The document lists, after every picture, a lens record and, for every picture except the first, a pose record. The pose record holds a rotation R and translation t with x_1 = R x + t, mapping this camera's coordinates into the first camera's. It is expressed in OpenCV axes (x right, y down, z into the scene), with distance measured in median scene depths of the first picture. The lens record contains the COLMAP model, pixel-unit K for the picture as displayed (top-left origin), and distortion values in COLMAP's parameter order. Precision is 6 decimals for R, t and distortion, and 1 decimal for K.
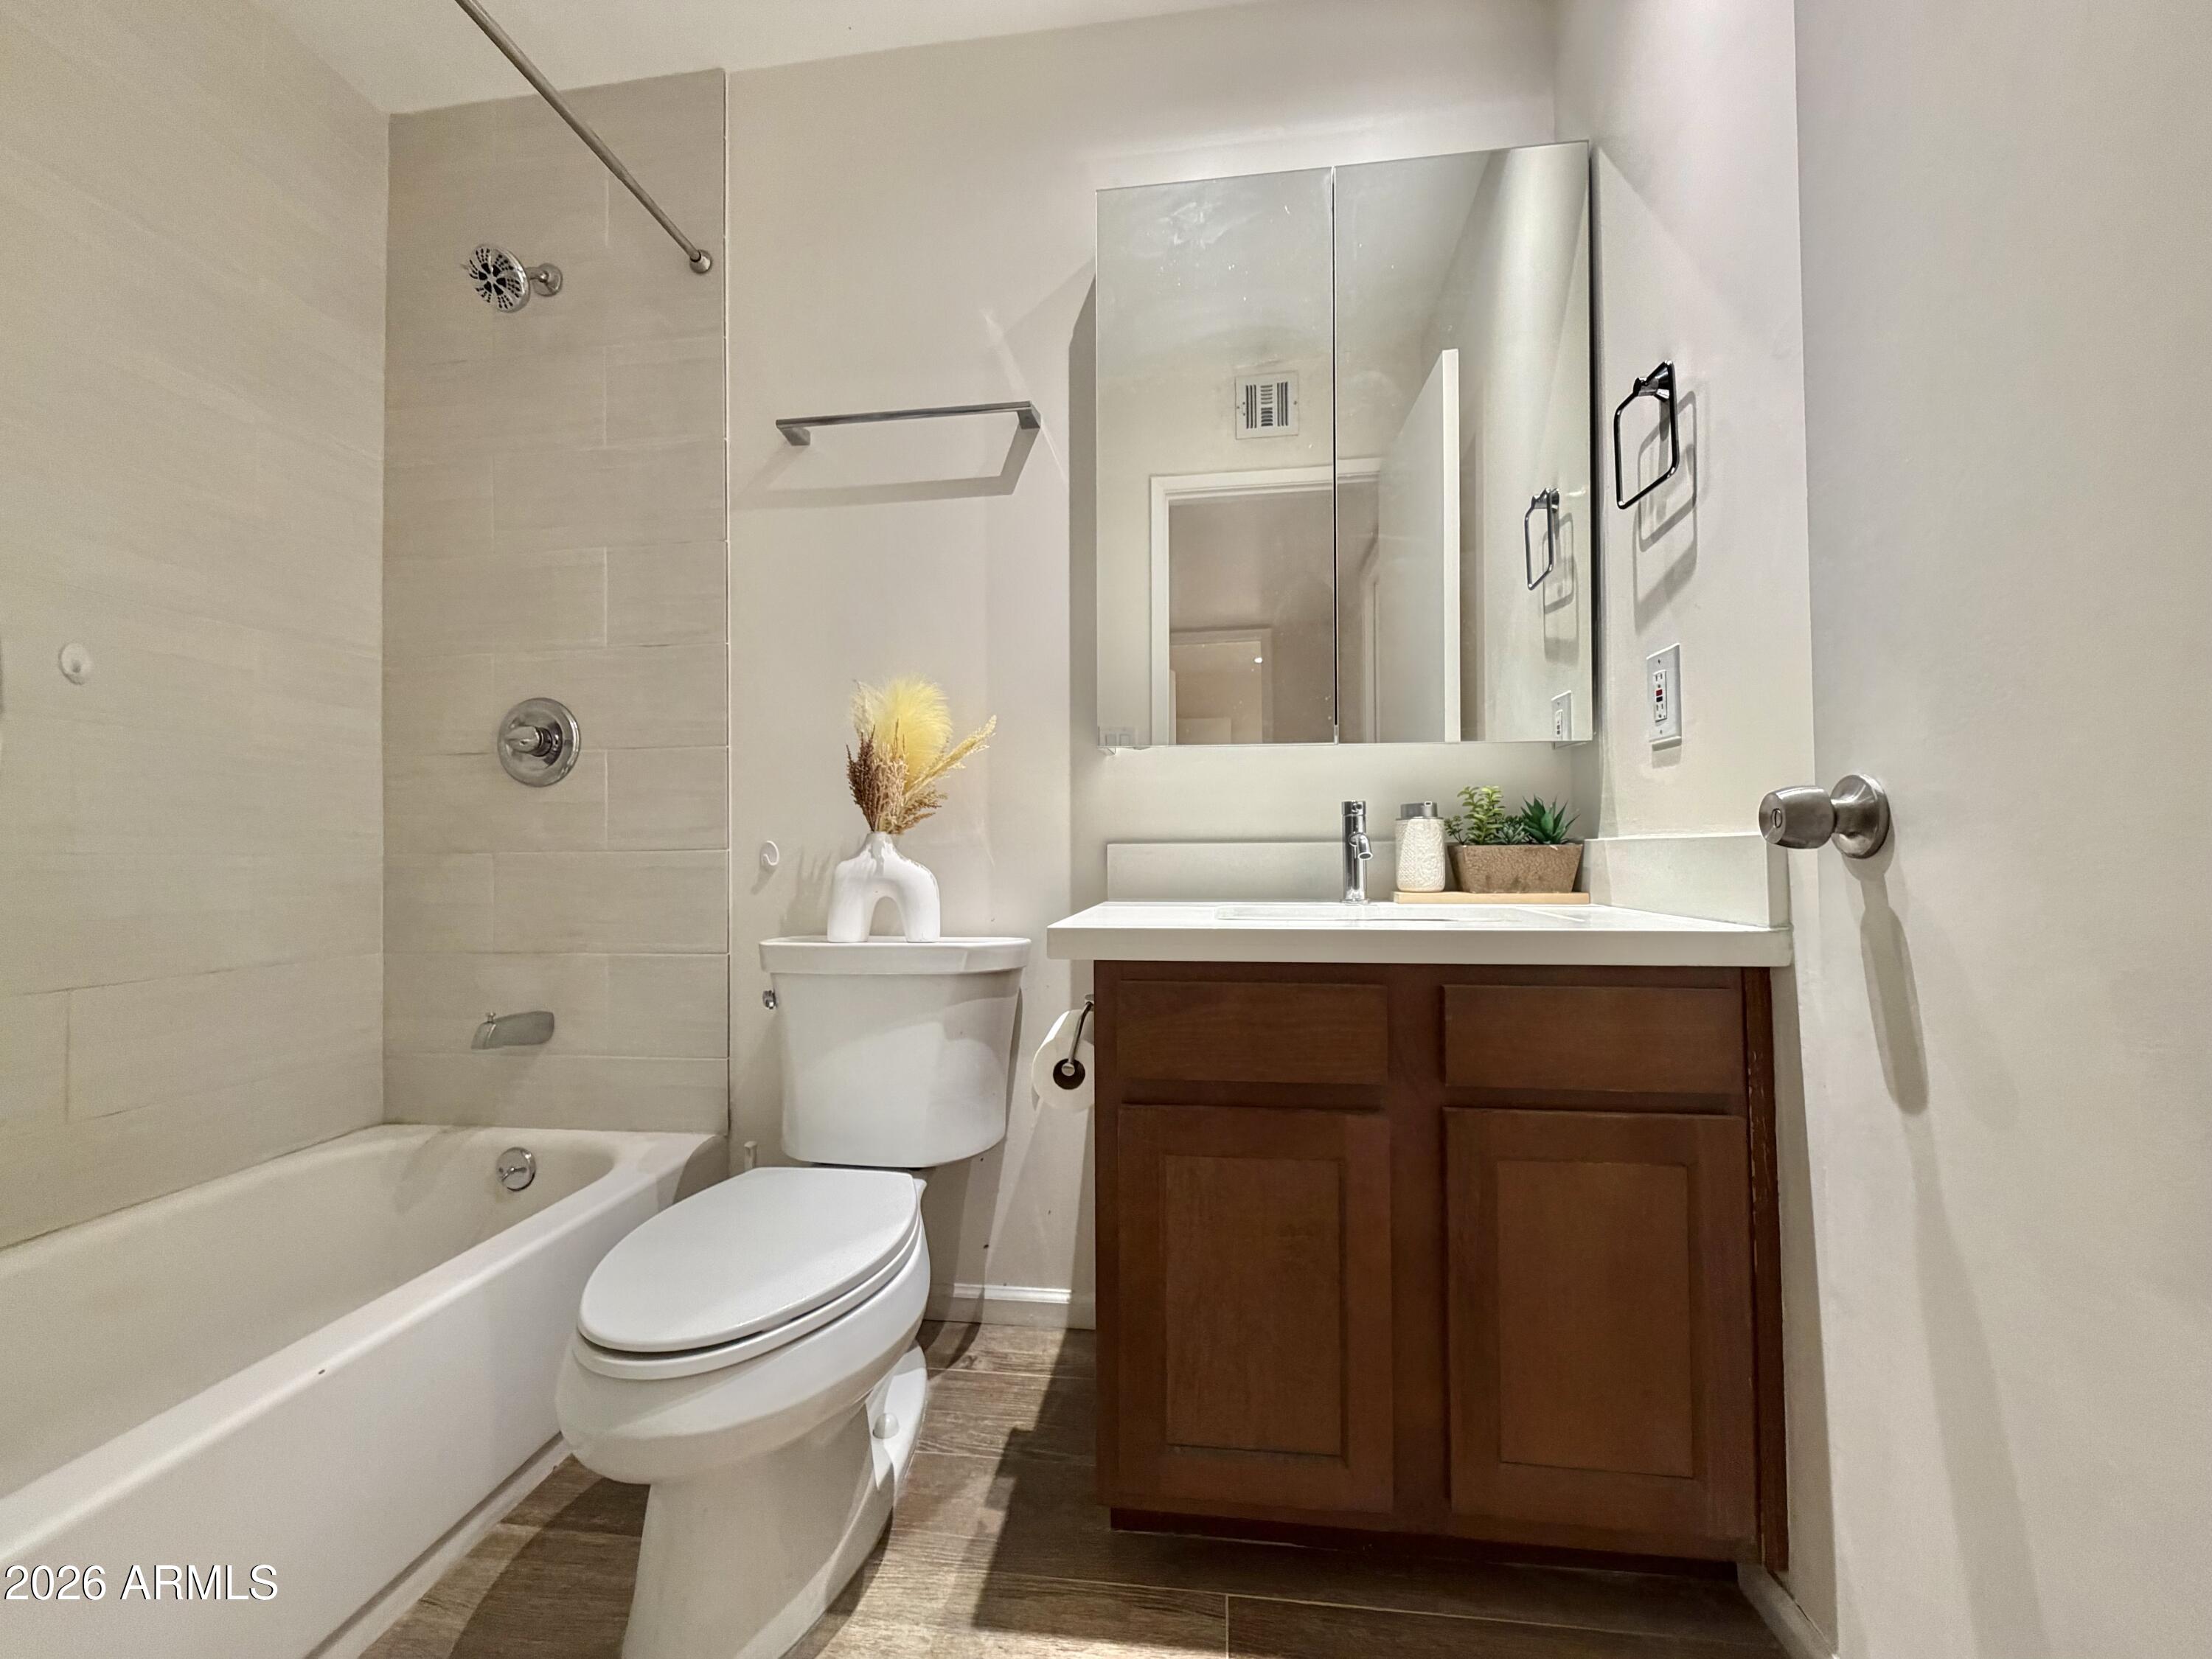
lens RADIAL K [[891.6, 0, 1113.0], [0, 891.6, 827.3], [0, 0, 1]] dist [-0.000097, -0.000061]
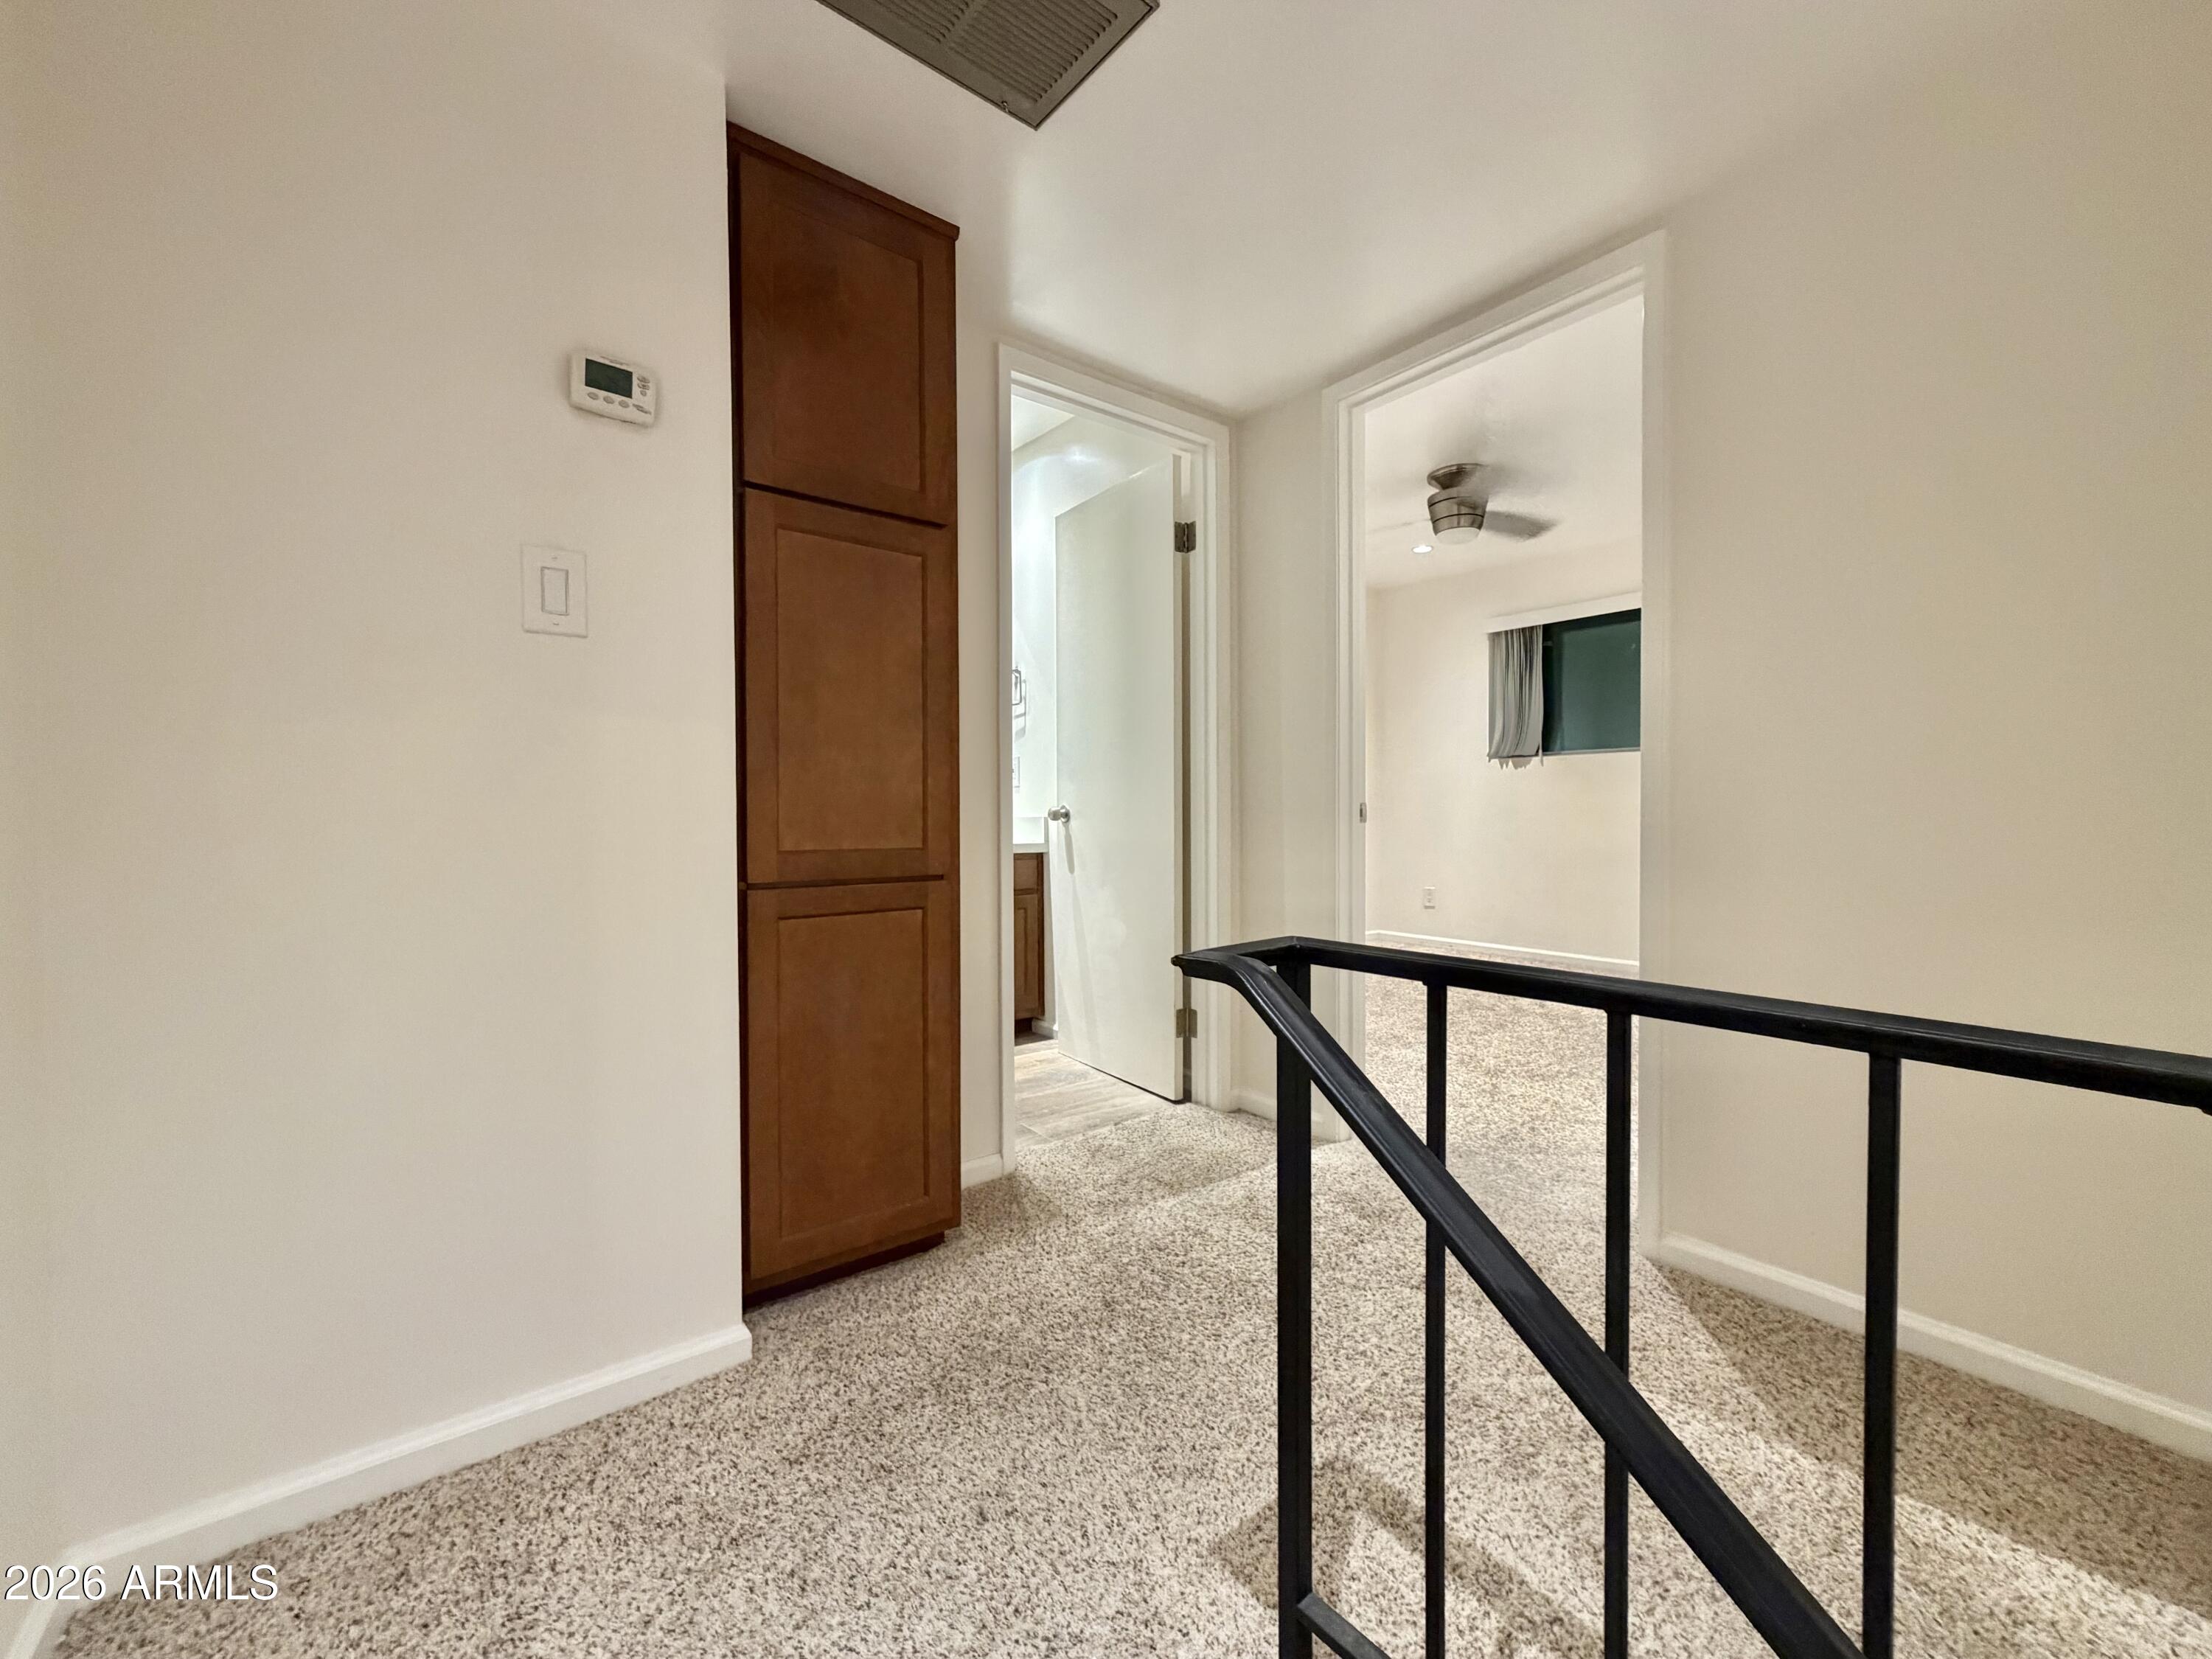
lens RADIAL K [[891.6, 0, 1113.0], [0, 891.6, 827.3], [0, 0, 1]] dist [-0.000097, -0.000061]
pose [[0.703880, -0.007516, 0.710279, -2.476787], [-0.011900, 0.999679, 0.022371, -0.052363], [-0.710219, -0.024198, 0.703565, -2.661034]]
